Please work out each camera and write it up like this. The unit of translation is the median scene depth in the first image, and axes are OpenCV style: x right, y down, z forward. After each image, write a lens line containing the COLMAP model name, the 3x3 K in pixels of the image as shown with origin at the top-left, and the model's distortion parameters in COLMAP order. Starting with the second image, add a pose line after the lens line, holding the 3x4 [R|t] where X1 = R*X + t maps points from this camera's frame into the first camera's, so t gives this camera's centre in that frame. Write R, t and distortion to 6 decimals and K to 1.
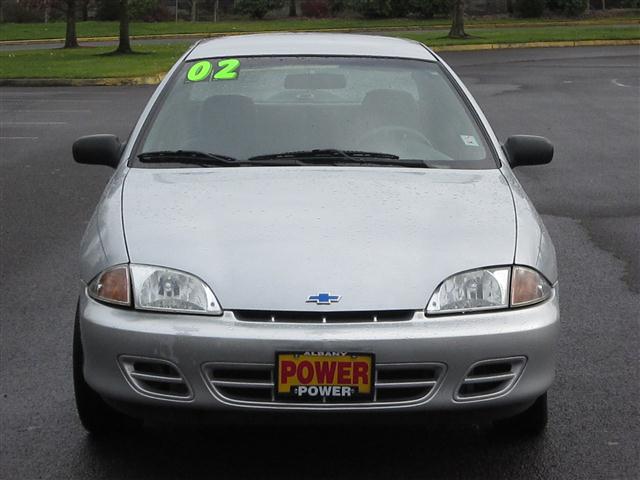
lens RADIAL K [[2068.5, 0, 320.0], [0, 2068.5, 240.1], [0, 0, 1]] dist [-0.454641, 0.000000]
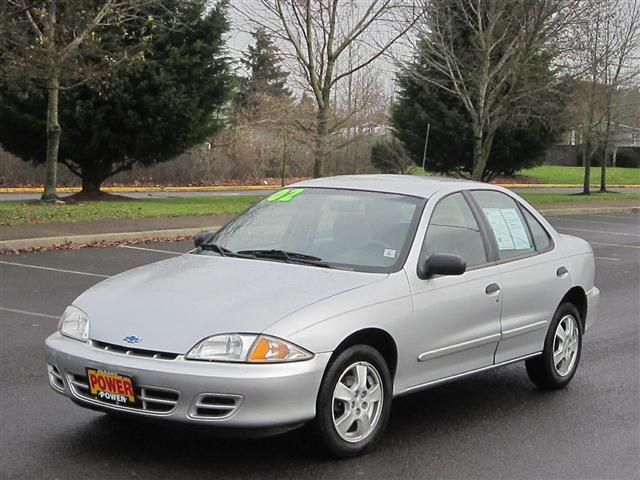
lens RADIAL K [[1393.4, 0, 319.9], [0, 1393.4, 240.2], [0, 0, 1]] dist [-0.012759, 0.000000]
pose [[0.754030, 0.069141, -0.653191, 0.797068], [-0.102798, 0.994612, -0.013388, -0.047034], [0.648746, 0.077242, 0.757075, 0.285411]]
